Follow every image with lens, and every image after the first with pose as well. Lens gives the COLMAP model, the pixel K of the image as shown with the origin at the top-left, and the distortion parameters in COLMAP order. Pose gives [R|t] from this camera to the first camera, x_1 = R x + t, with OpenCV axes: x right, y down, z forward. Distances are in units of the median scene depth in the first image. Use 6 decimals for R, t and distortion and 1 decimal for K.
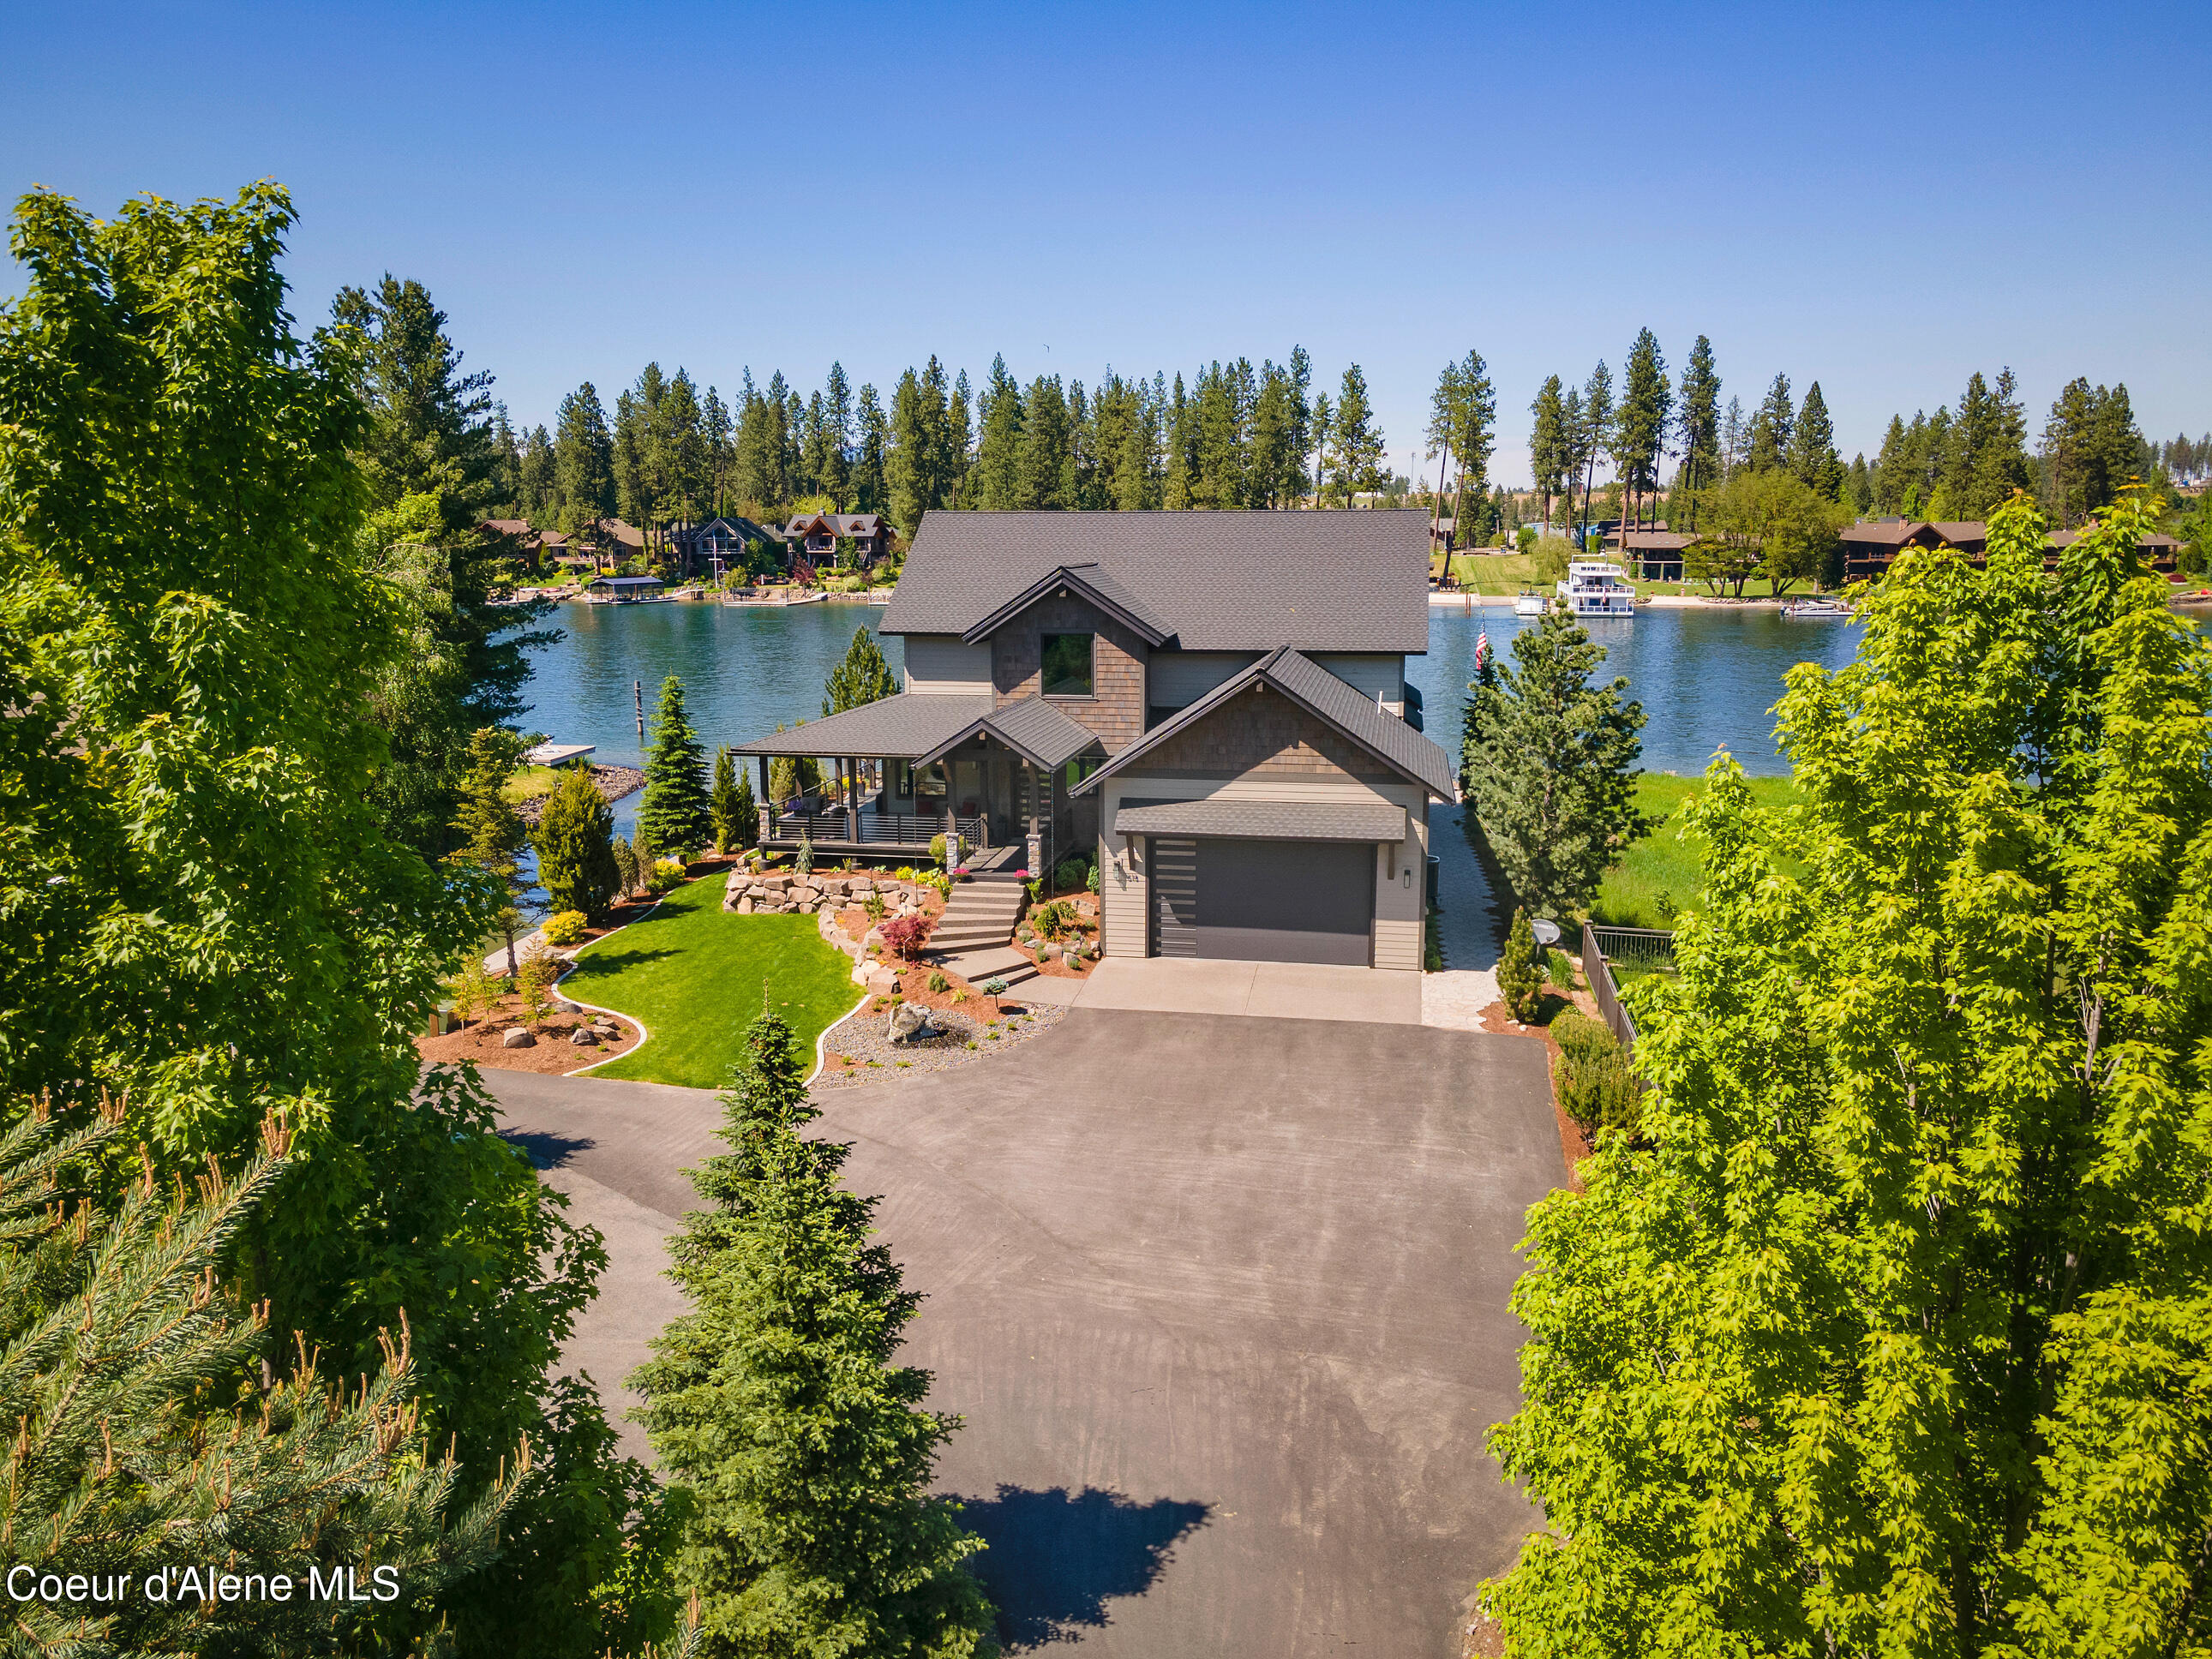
lens RADIAL K [[1618.5, 0, 1109.5], [0, 1618.5, 823.1], [0, 0, 1]] dist [0.034286, -0.006134]
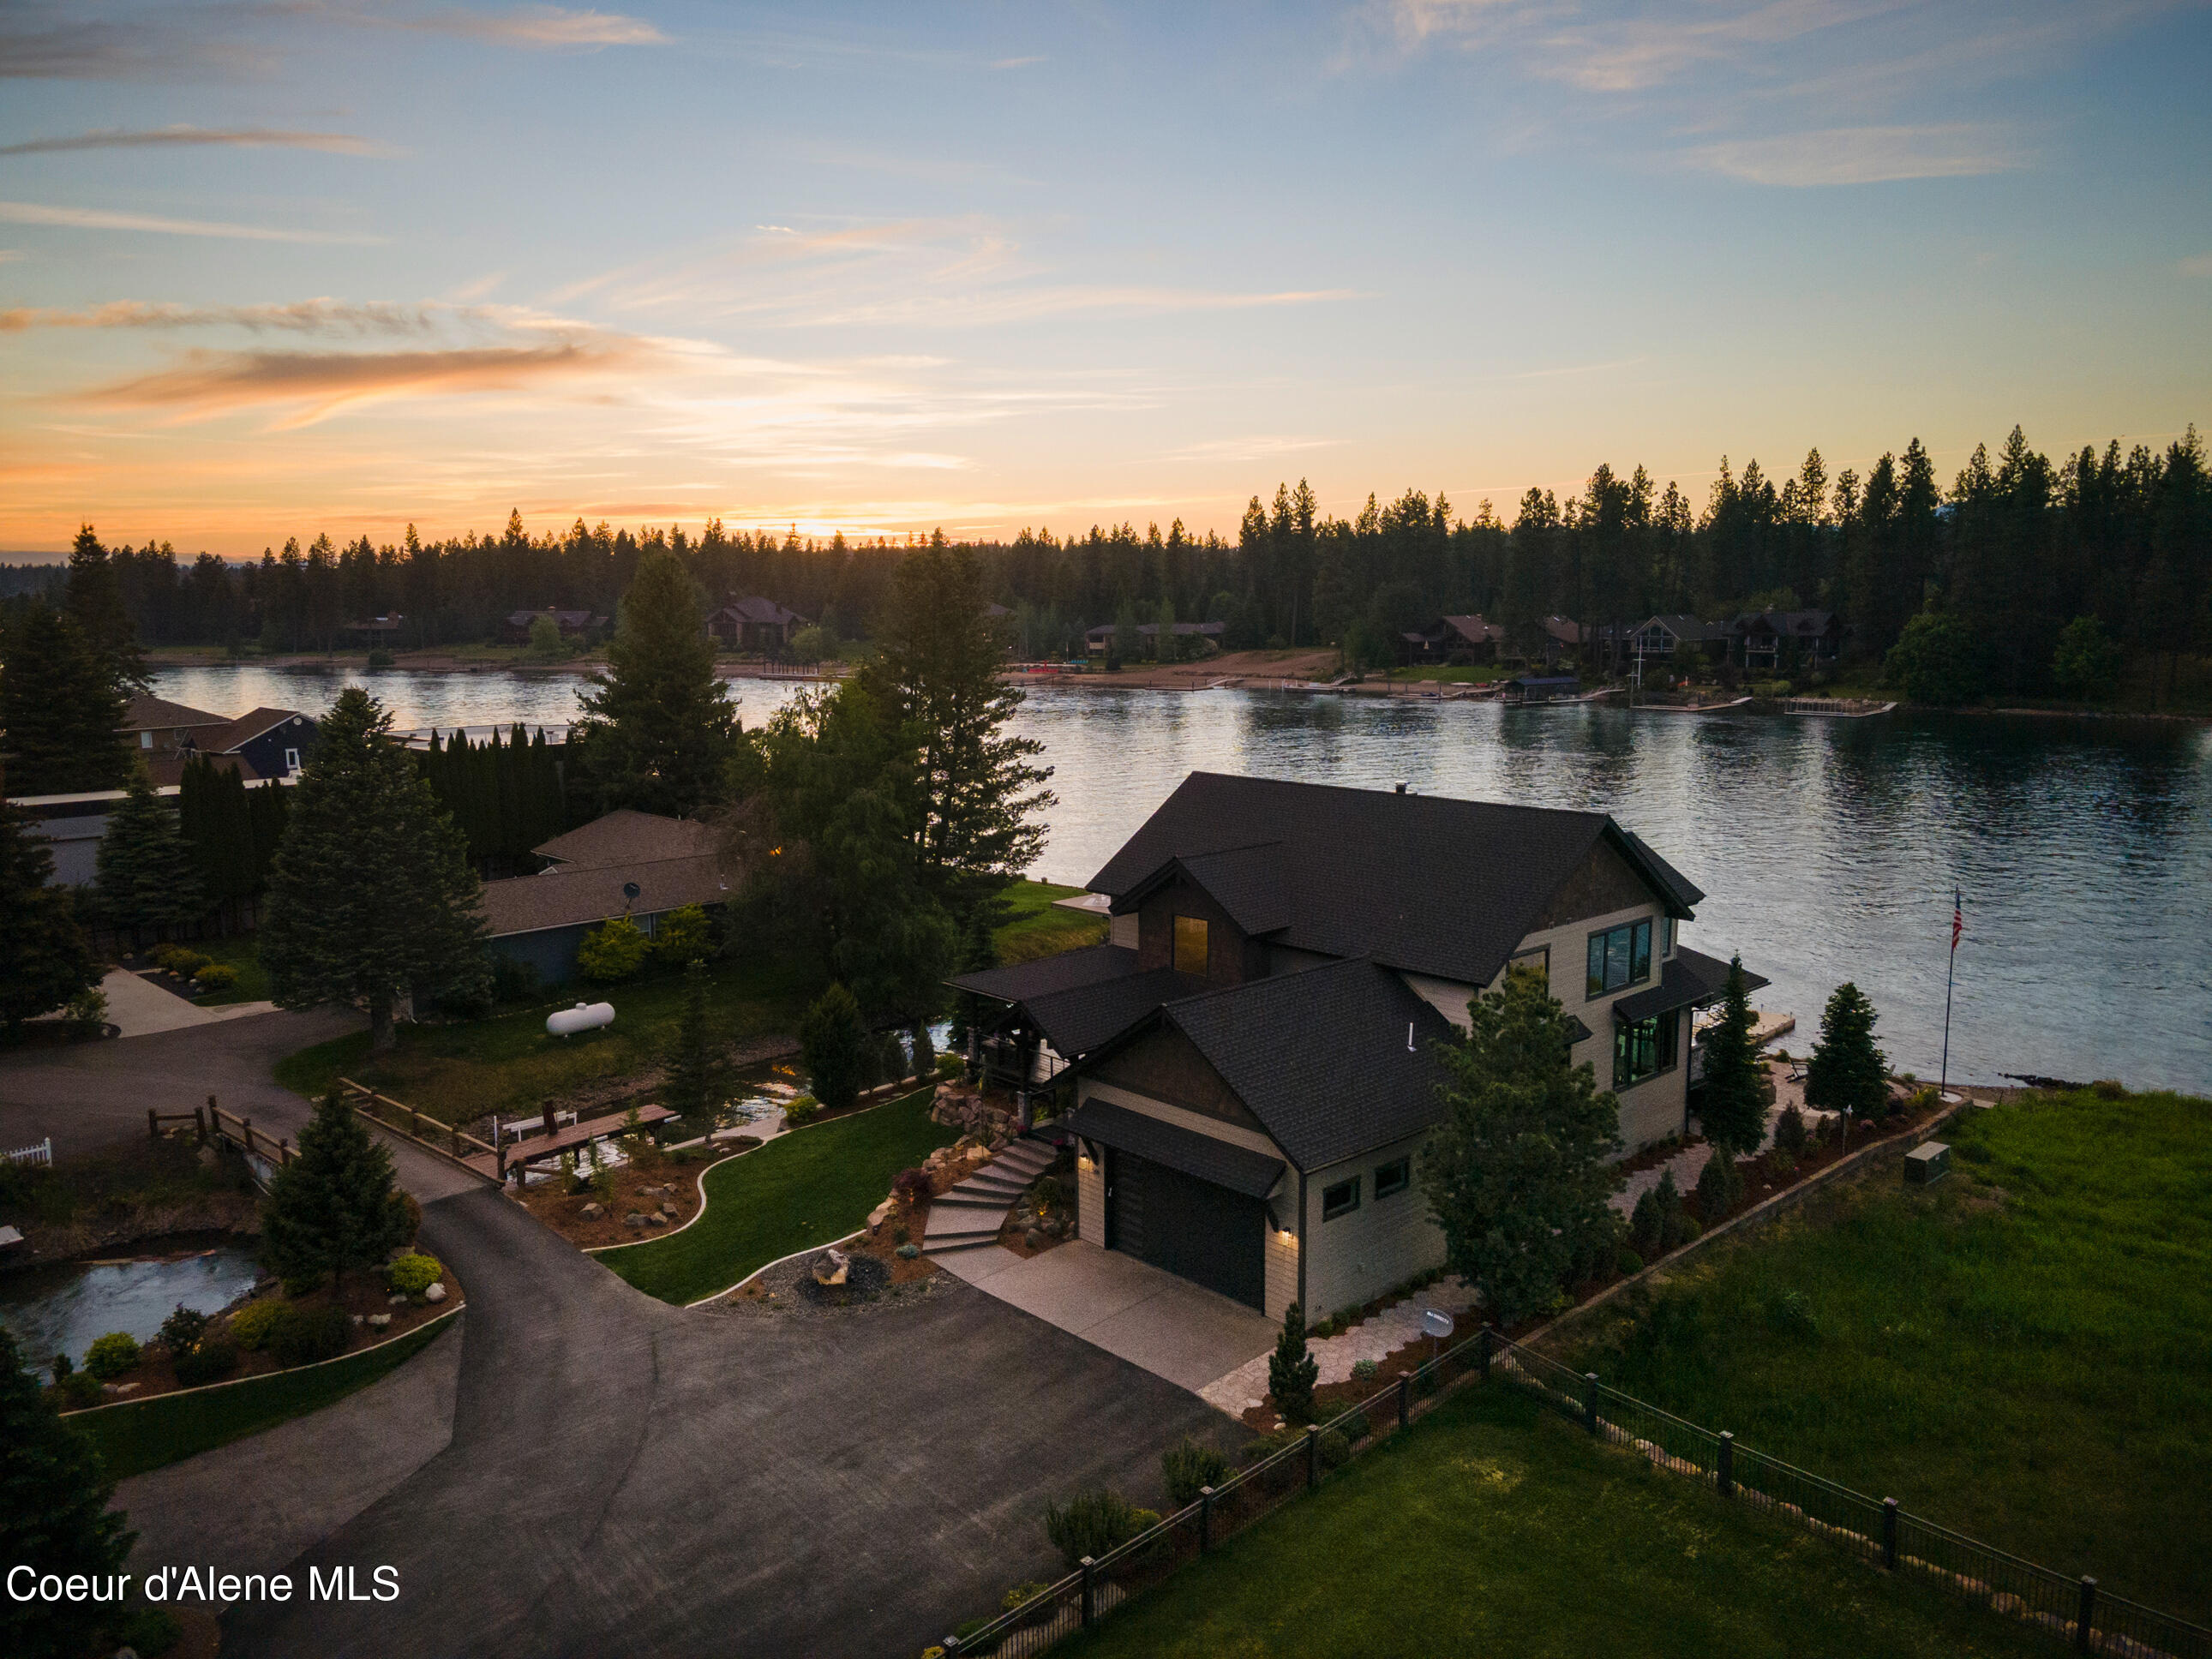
lens RADIAL K [[1639.5, 0, 1132.8], [0, 1639.5, 762.7], [0, 0, 1]] dist [0.022628, -0.000210]
pose [[0.812877, 0.066510, -0.578625, 0.568281], [-0.108668, 0.993333, -0.038482, -0.173270], [0.572208, 0.094159, 0.814685, 0.081323]]
